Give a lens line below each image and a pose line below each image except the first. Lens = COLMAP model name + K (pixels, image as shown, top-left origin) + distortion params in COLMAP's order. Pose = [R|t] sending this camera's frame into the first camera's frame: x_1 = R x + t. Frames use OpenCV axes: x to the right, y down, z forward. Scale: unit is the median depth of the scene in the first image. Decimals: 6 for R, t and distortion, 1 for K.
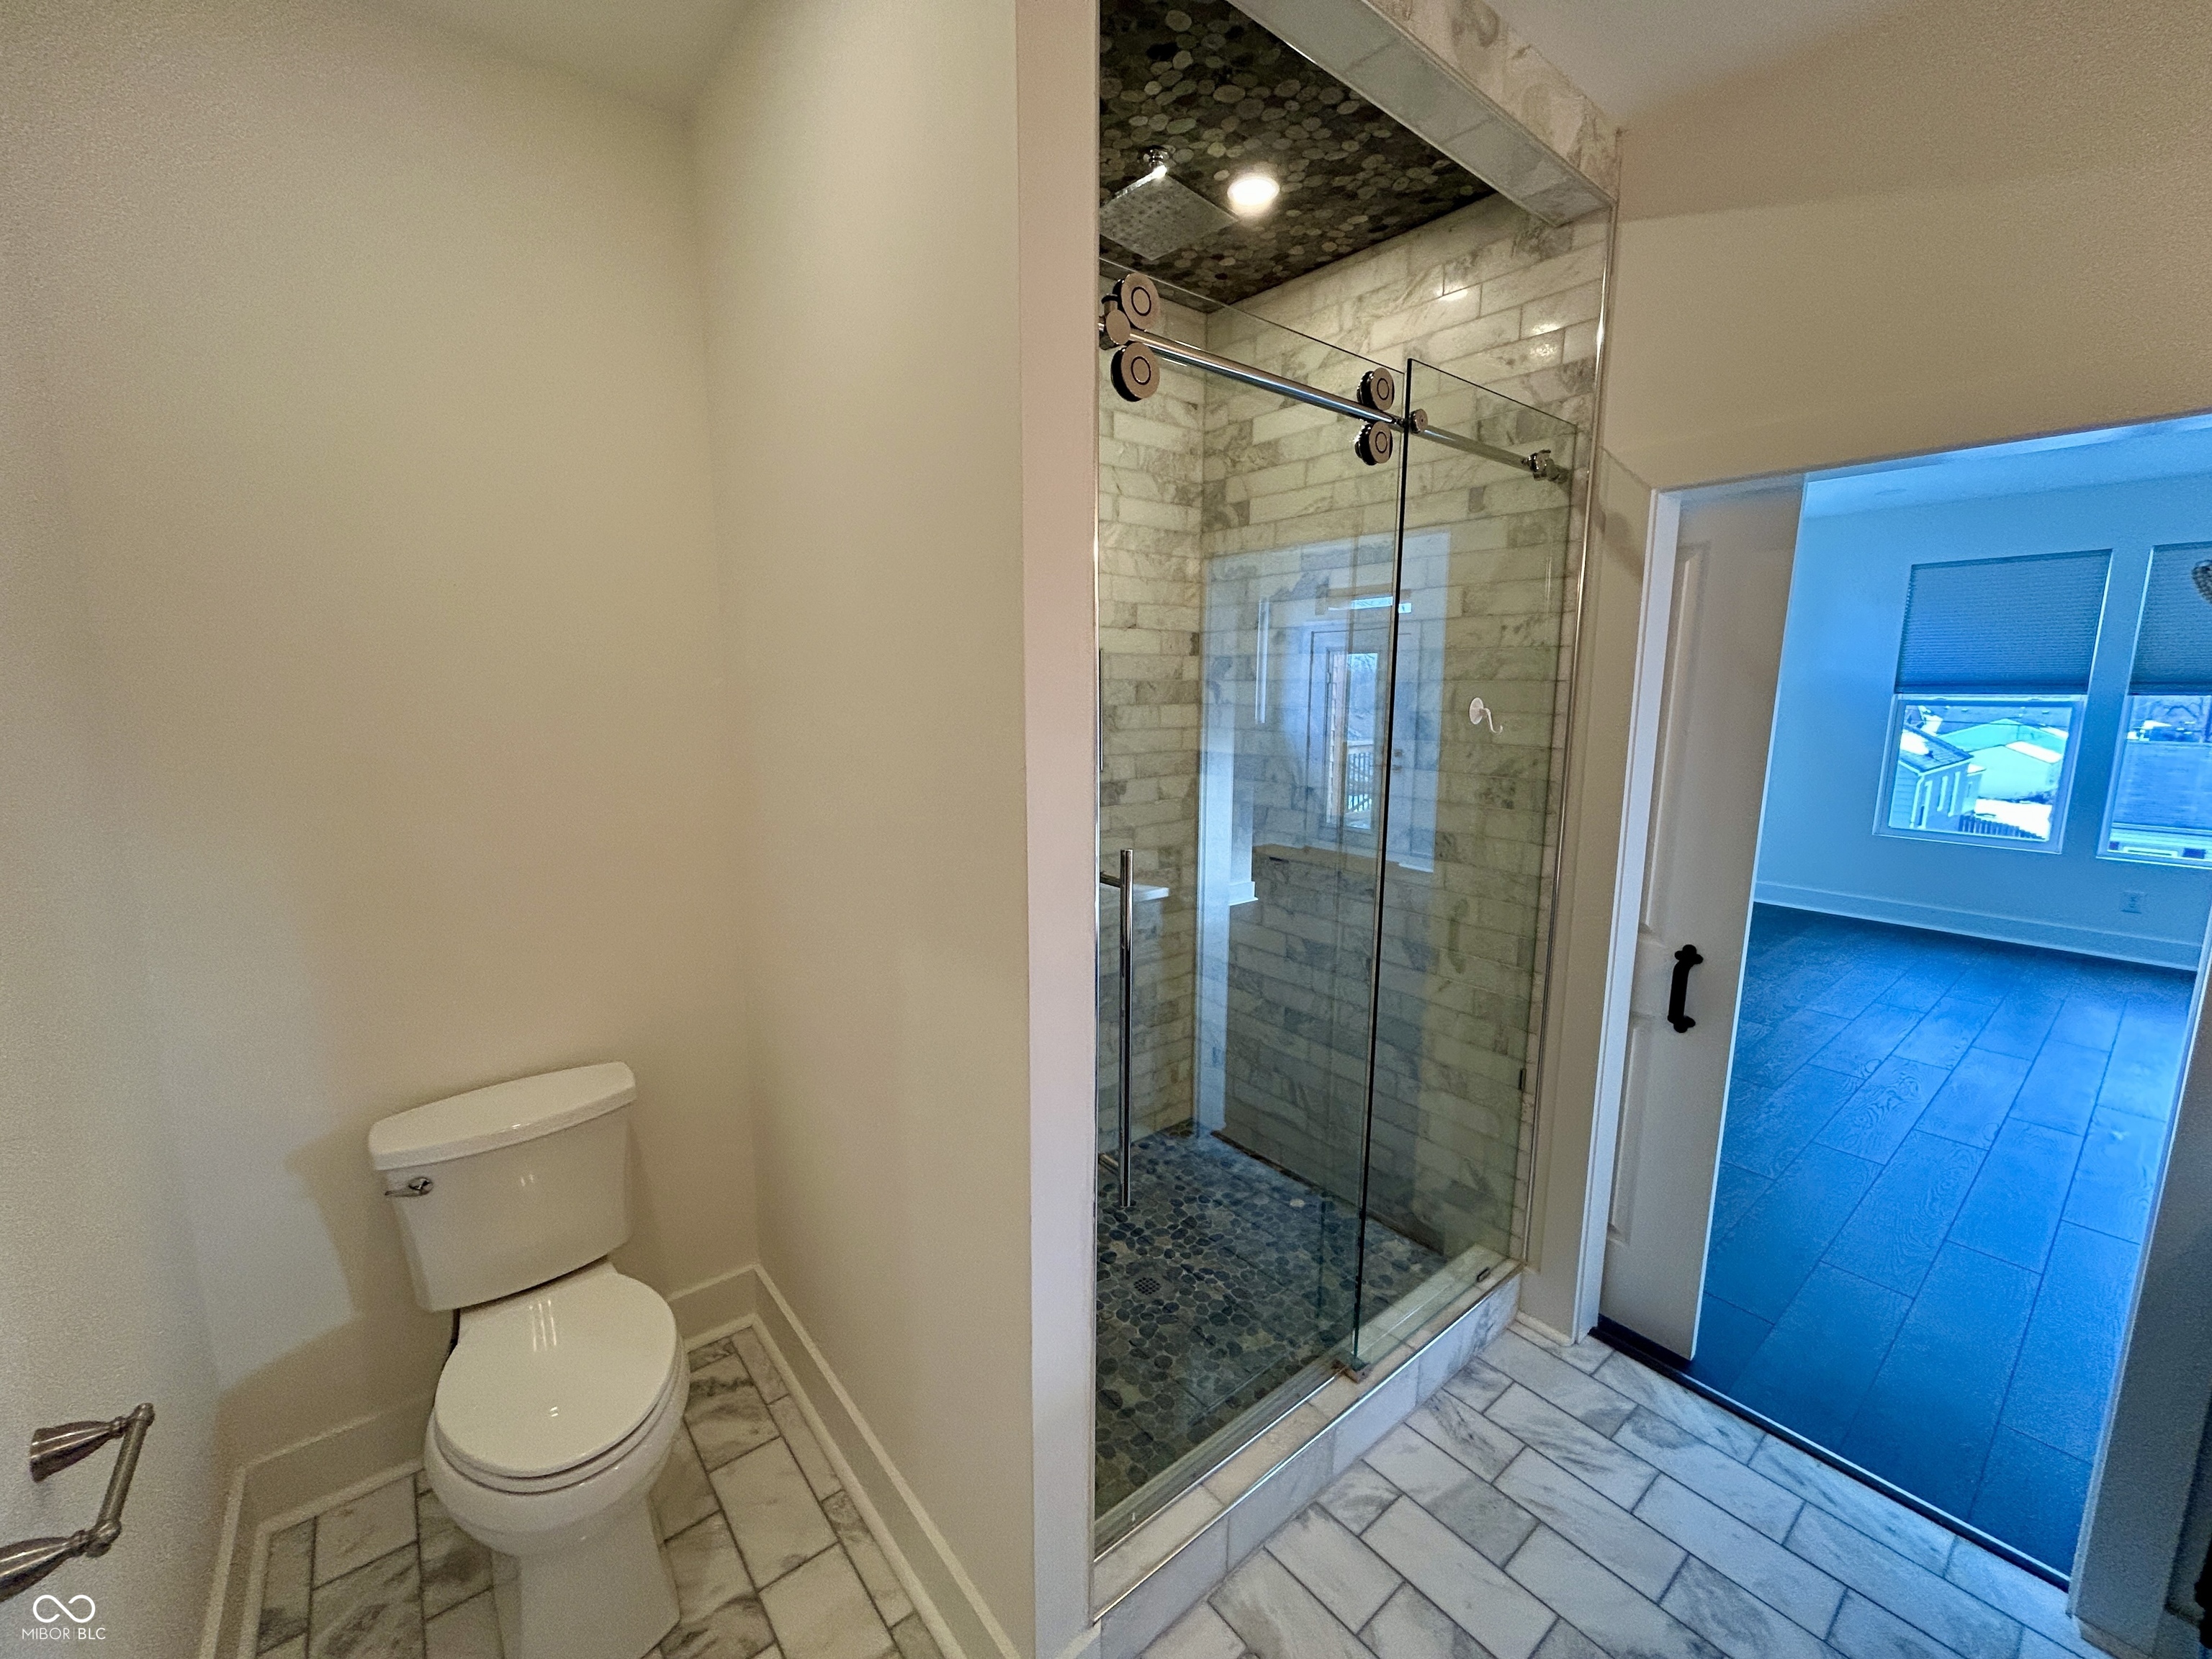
lens RADIAL K [[889.1, 0, 1098.6], [0, 889.1, 830.5], [0, 0, 1]] dist [-0.000099, 0.000826]
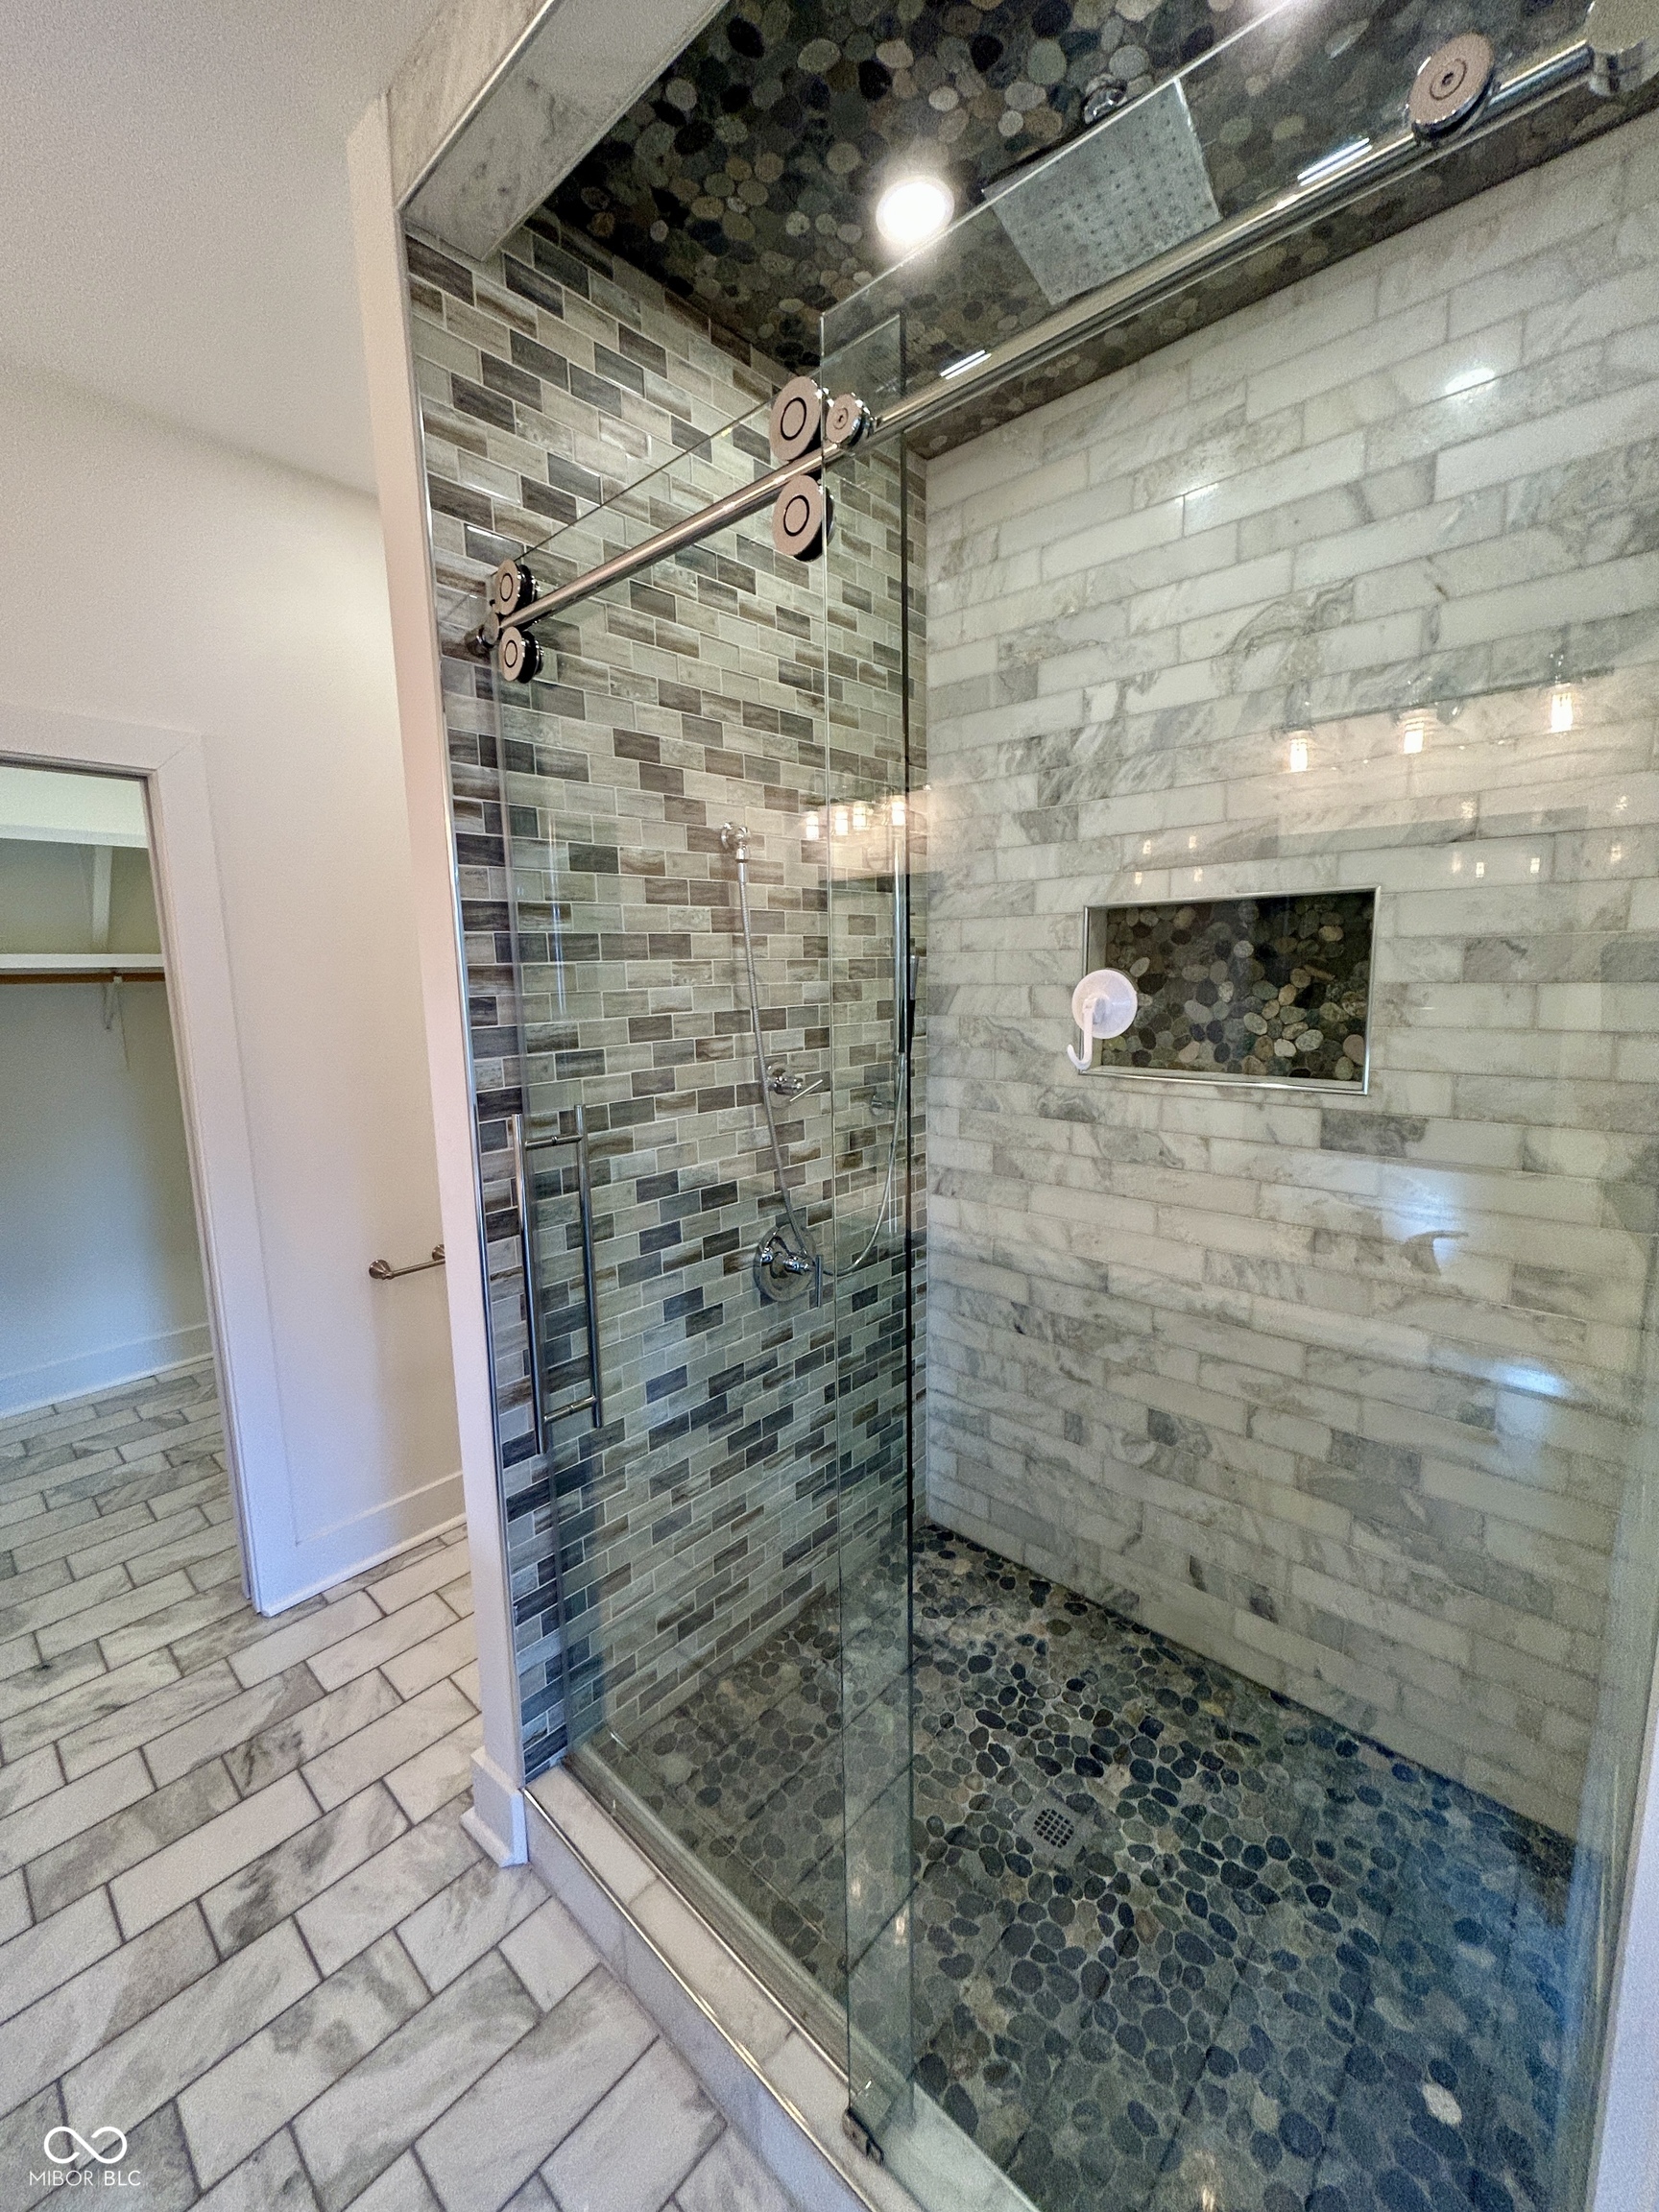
lens RADIAL K [[889.1, 0, 830.2], [0, 889.1, 1098.2], [0, 0, 1]] dist [-0.000099, 0.000826]
pose [[0.158278, 0.146158, -0.976517, 0.597269], [-0.143352, 0.981907, 0.123730, -0.097529], [0.976933, 0.120402, 0.176366, 0.624866]]
